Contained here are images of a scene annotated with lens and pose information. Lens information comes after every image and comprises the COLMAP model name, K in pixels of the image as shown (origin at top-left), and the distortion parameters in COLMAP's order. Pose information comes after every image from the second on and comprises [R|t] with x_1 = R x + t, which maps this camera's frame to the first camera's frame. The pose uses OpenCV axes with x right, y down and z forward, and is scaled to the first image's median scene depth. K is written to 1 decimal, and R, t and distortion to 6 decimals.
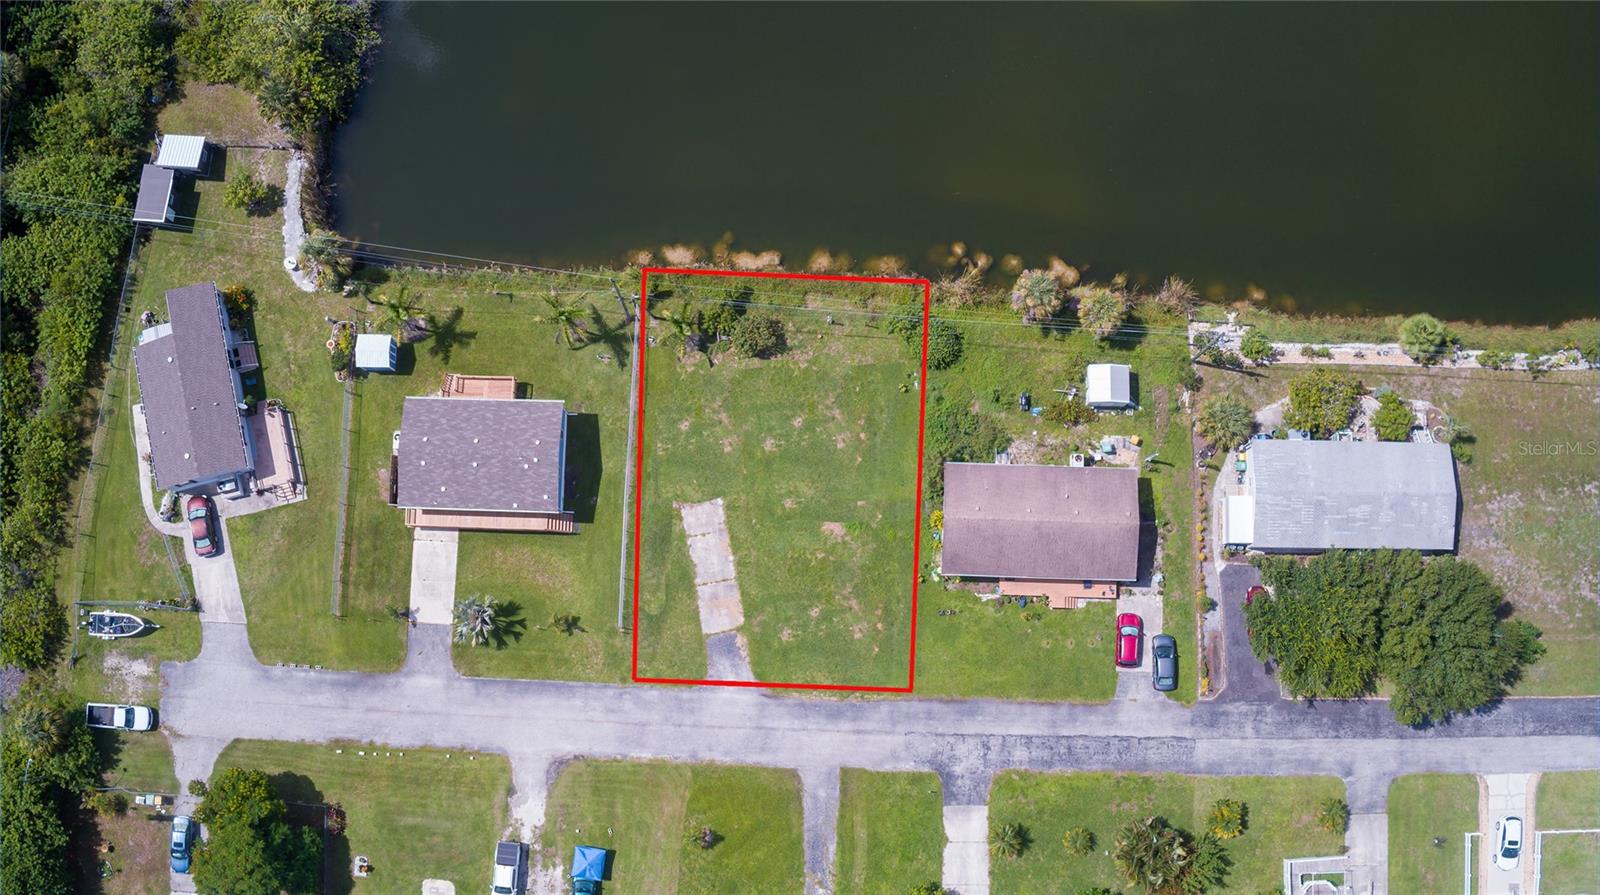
lens RADIAL K [[1552.9, 0, 800.0], [0, 1552.9, 447.5], [0, 0, 1]] dist [-0.214521, 0.030835]
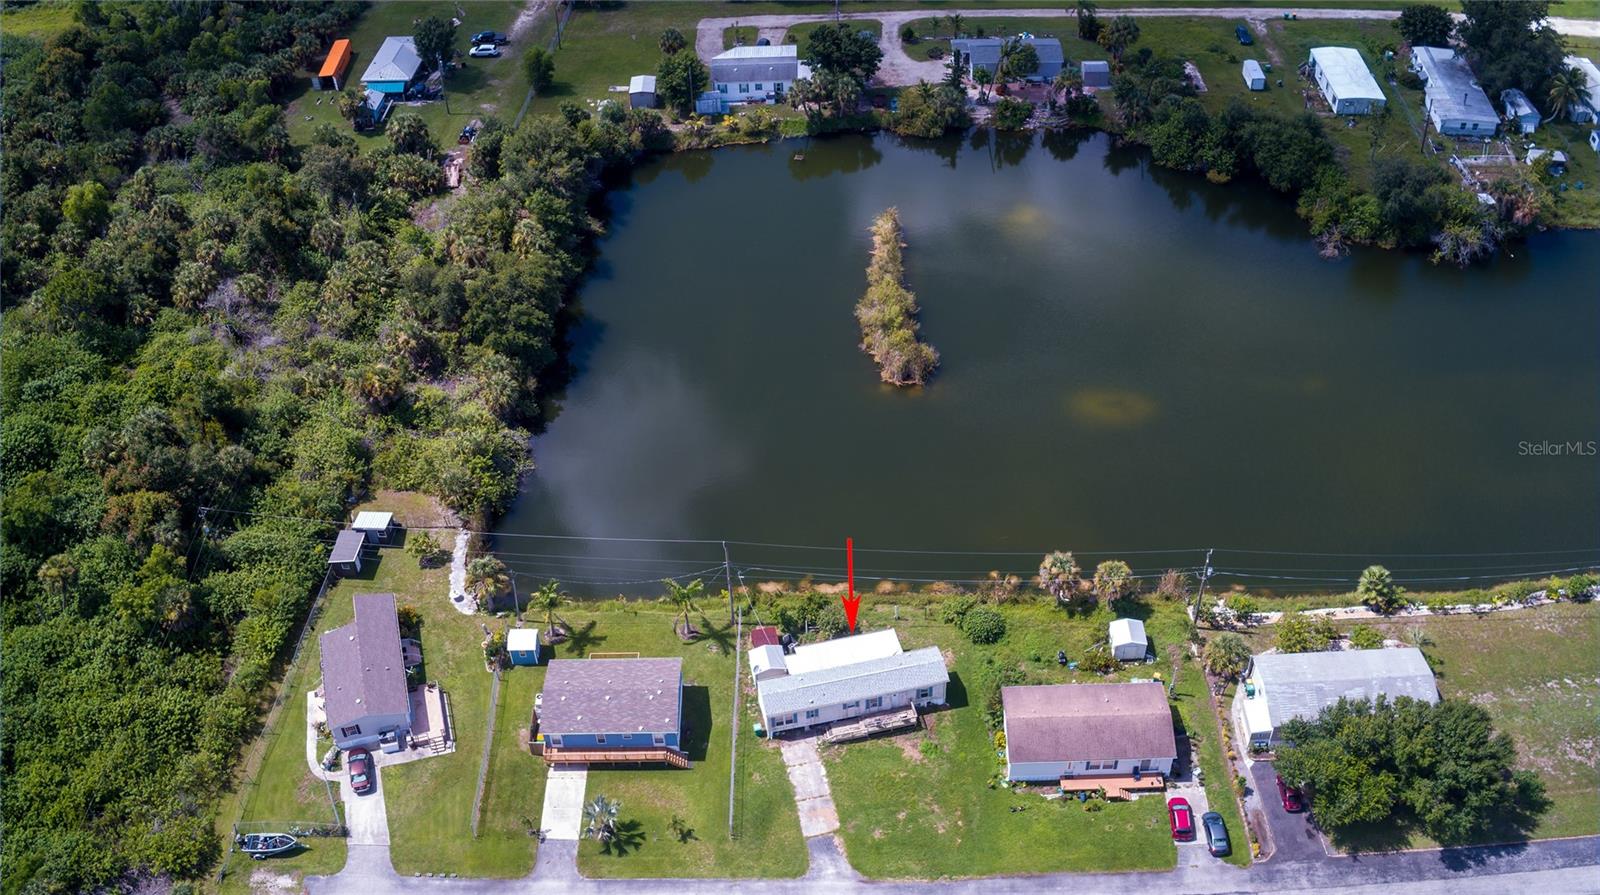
lens RADIAL K [[1552.9, 0, 800.0], [0, 1552.9, 447.5], [0, 0, 1]] dist [-0.214521, 0.030835]
pose [[0.999157, -0.040386, 0.007392, -0.062008], [0.035914, 0.772475, -0.634028, 0.603746], [0.019896, 0.633759, 0.773275, -0.038163]]
